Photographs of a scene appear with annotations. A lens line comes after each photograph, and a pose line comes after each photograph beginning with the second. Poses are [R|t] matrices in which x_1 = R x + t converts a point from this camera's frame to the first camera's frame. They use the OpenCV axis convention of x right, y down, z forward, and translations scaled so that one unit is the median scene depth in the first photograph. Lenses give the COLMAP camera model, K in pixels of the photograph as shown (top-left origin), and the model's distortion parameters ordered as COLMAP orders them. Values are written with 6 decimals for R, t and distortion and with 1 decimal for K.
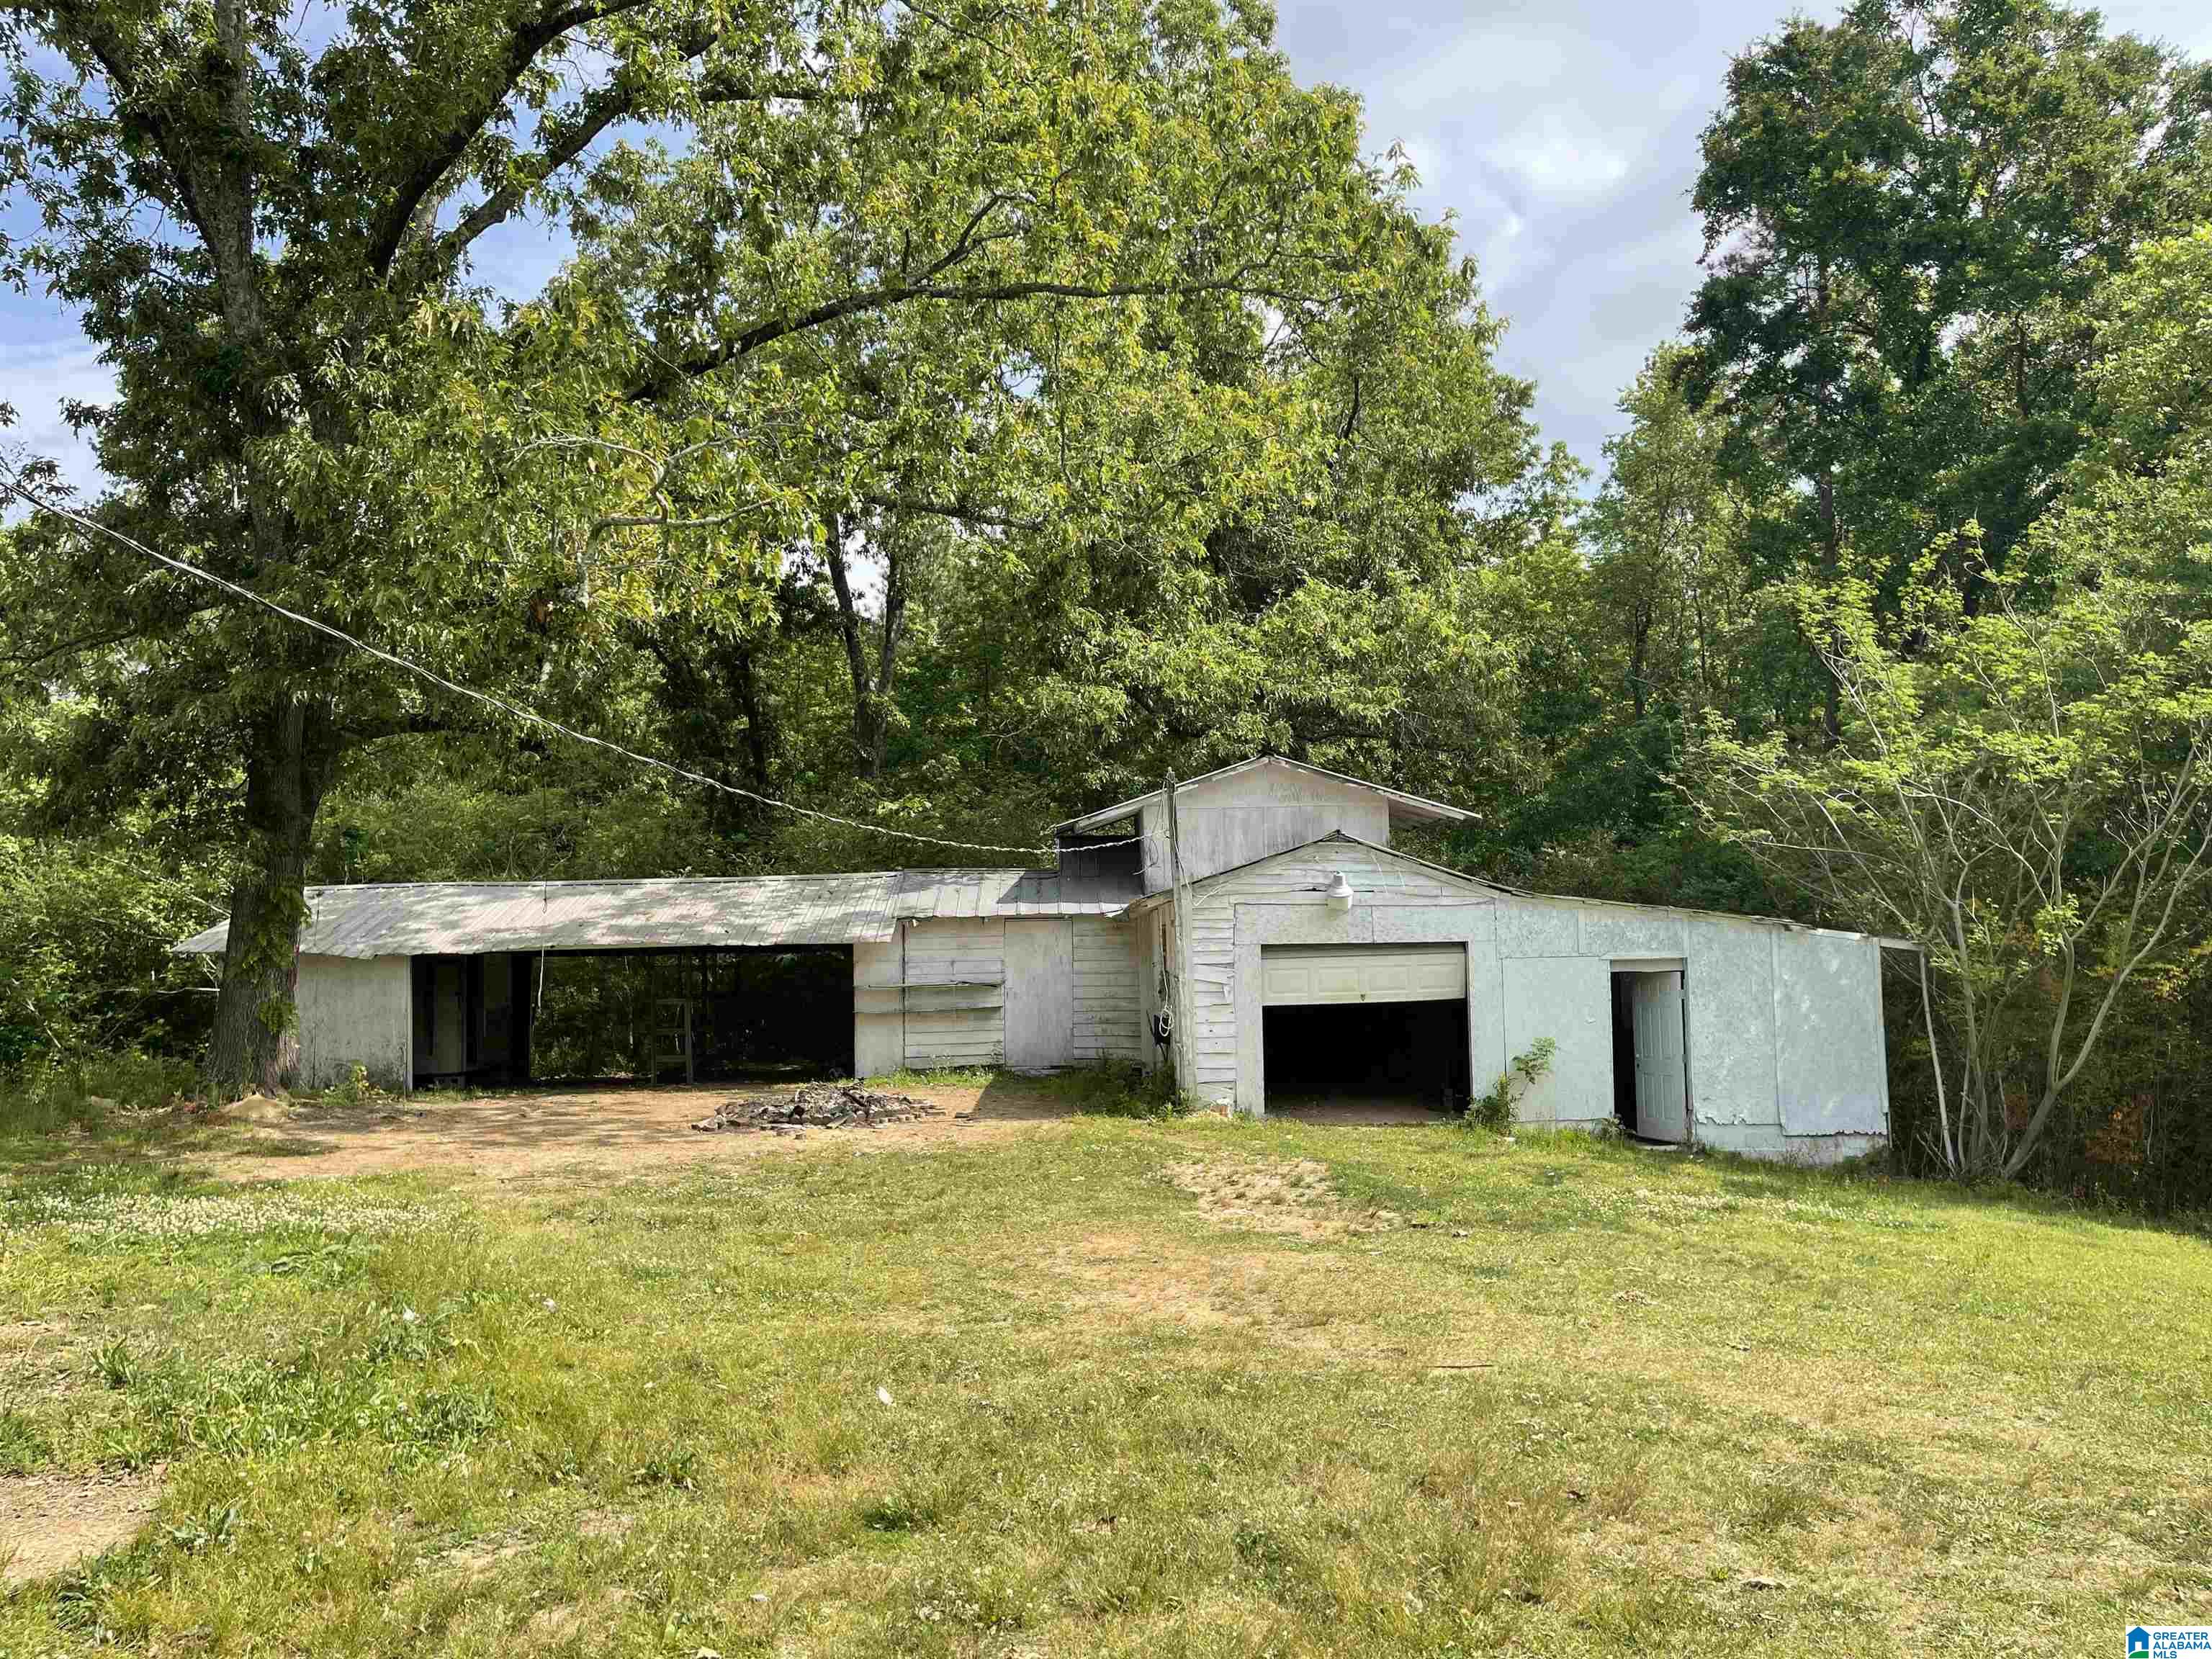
lens RADIAL K [[1681.6, 0, 1107.1], [0, 1681.6, 834.1], [0, 0, 1]] dist [0.059025, -0.084370]
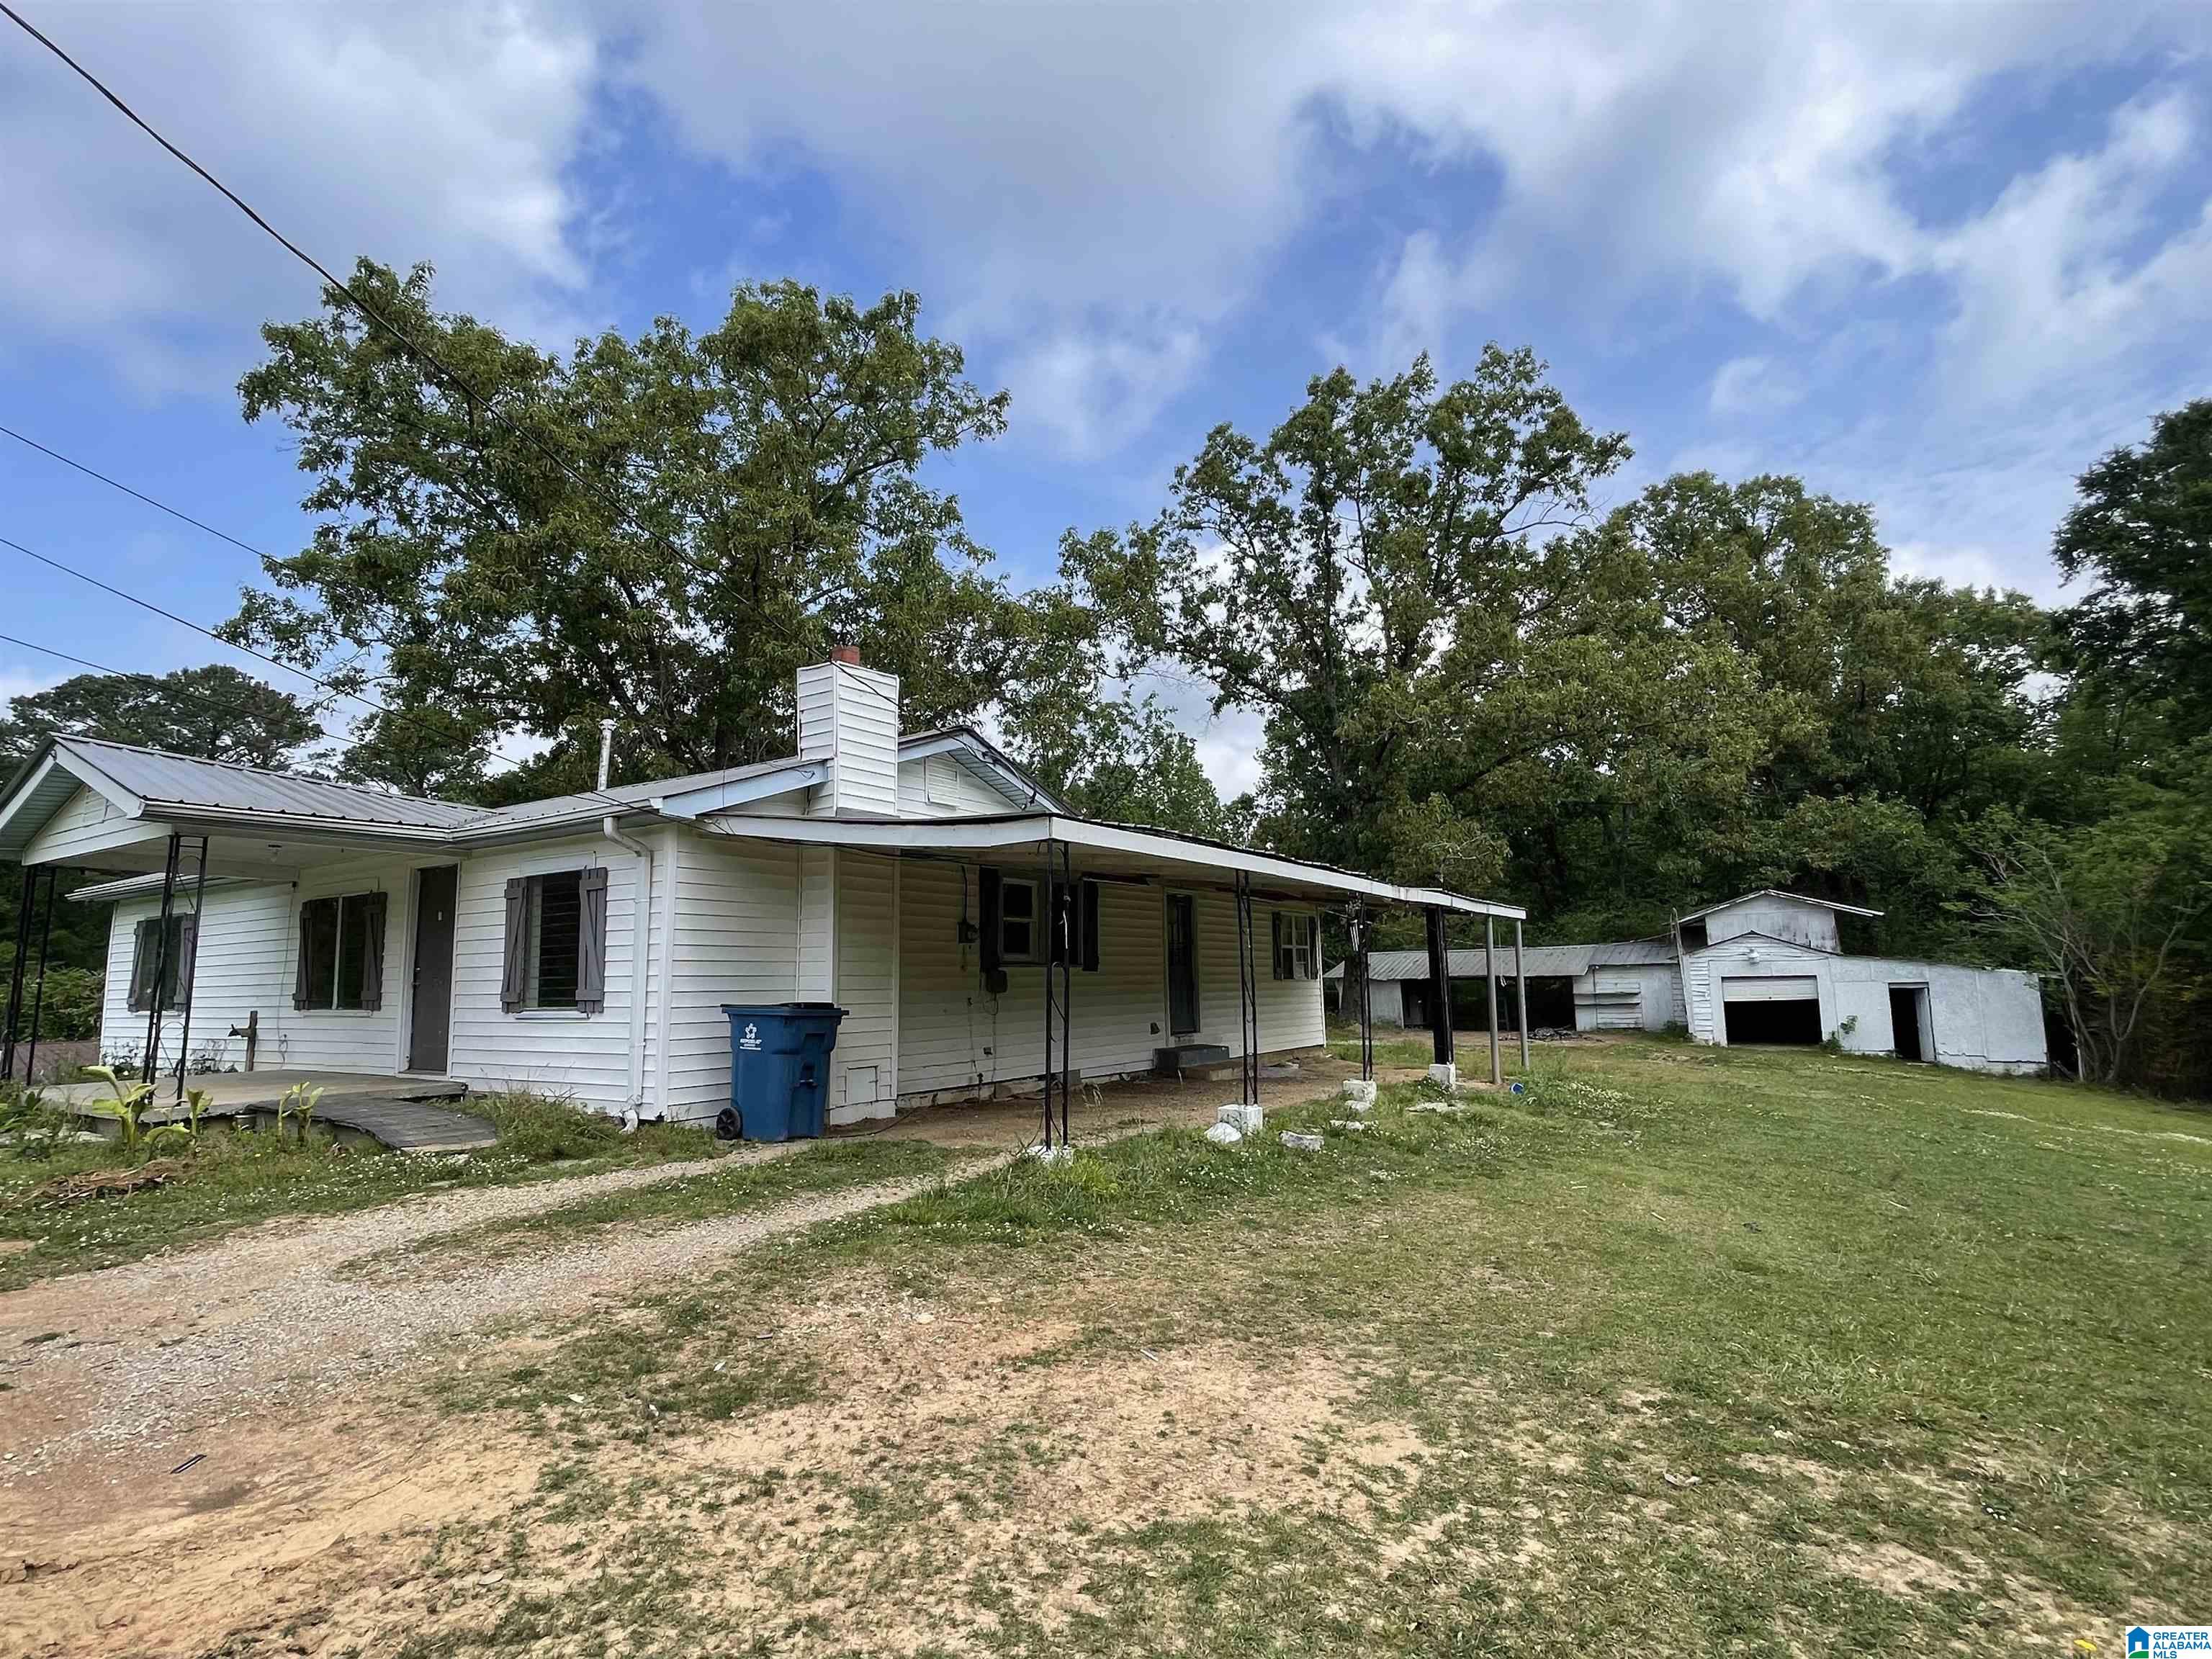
lens RADIAL K [[1135.5, 0, 1099.7], [0, 1135.5, 829.7], [0, 0, 1]] dist [-0.005237, -0.001288]
pose [[0.796683, -0.078006, -0.599342, 0.360097], [0.039736, 0.996251, -0.076846, -0.055738], [0.603090, 0.037406, 0.796796, -0.856858]]
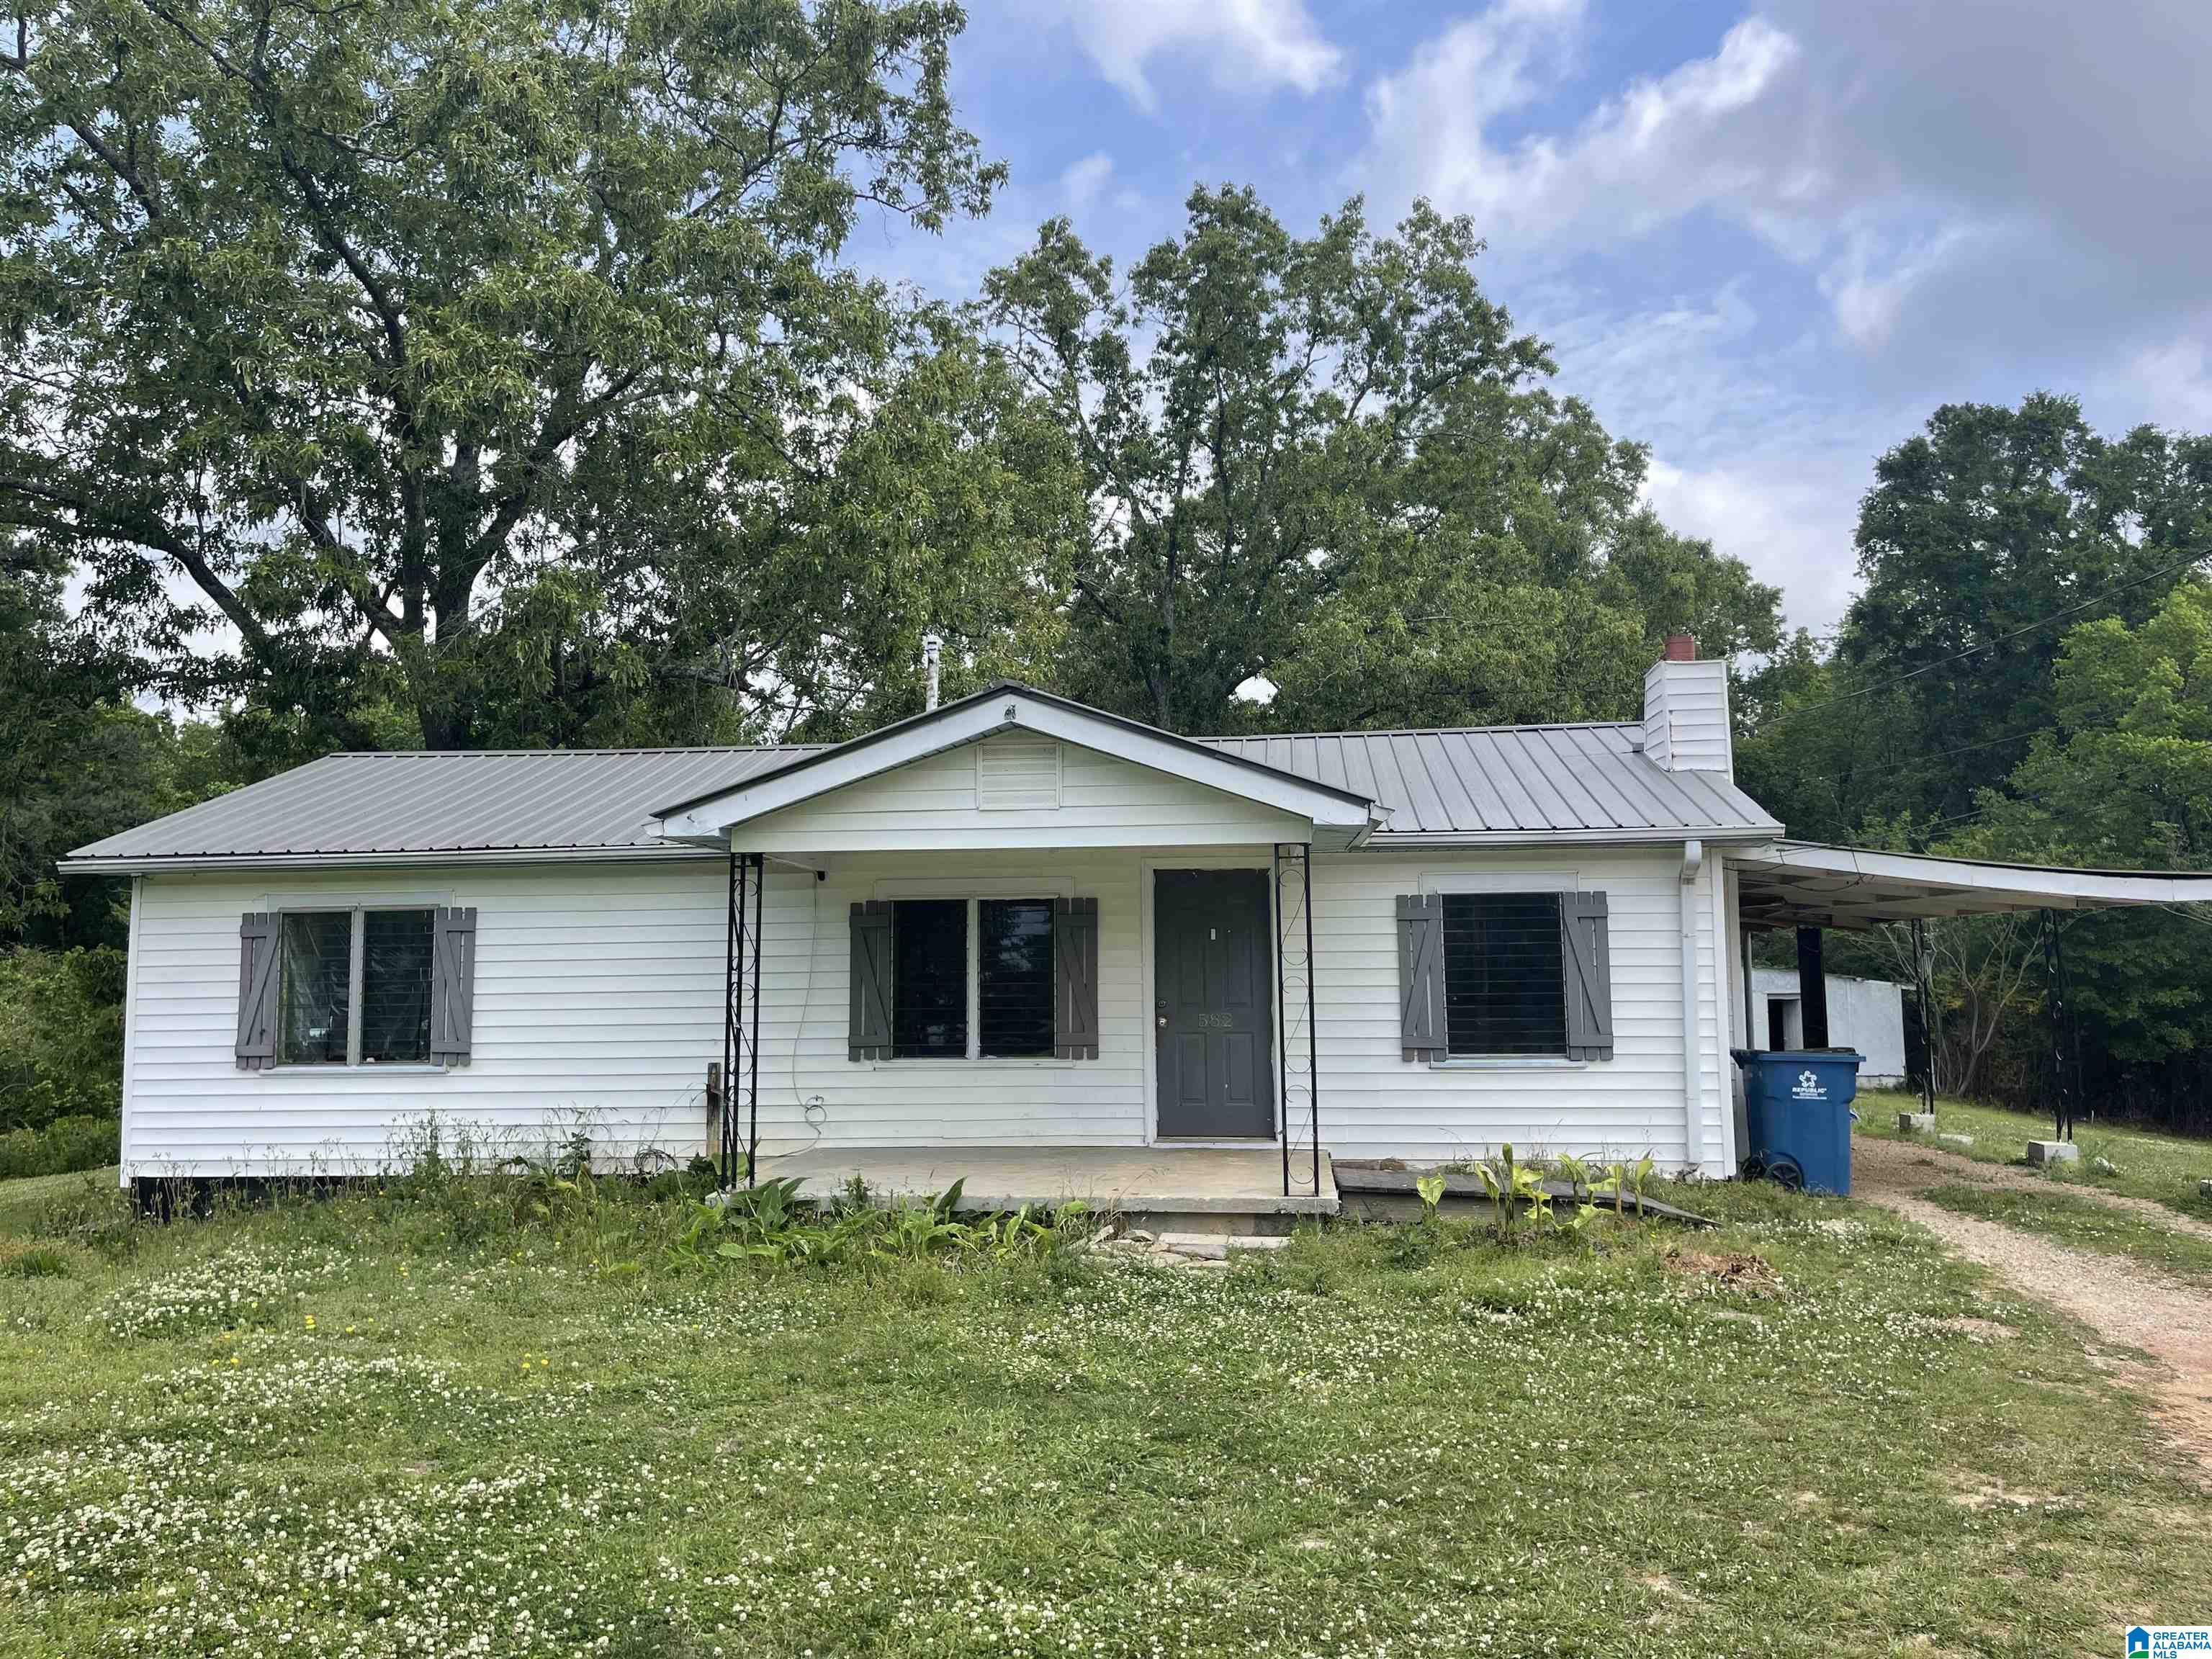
lens RADIAL K [[1681.6, 0, 1106.5], [0, 1681.6, 820.8], [0, 0, 1]] dist [0.059025, -0.084370]
pose [[0.984522, -0.010335, -0.174954, -0.147200], [0.006290, 0.999700, -0.023661, -0.095983], [0.175146, 0.022194, 0.984292, -1.222463]]
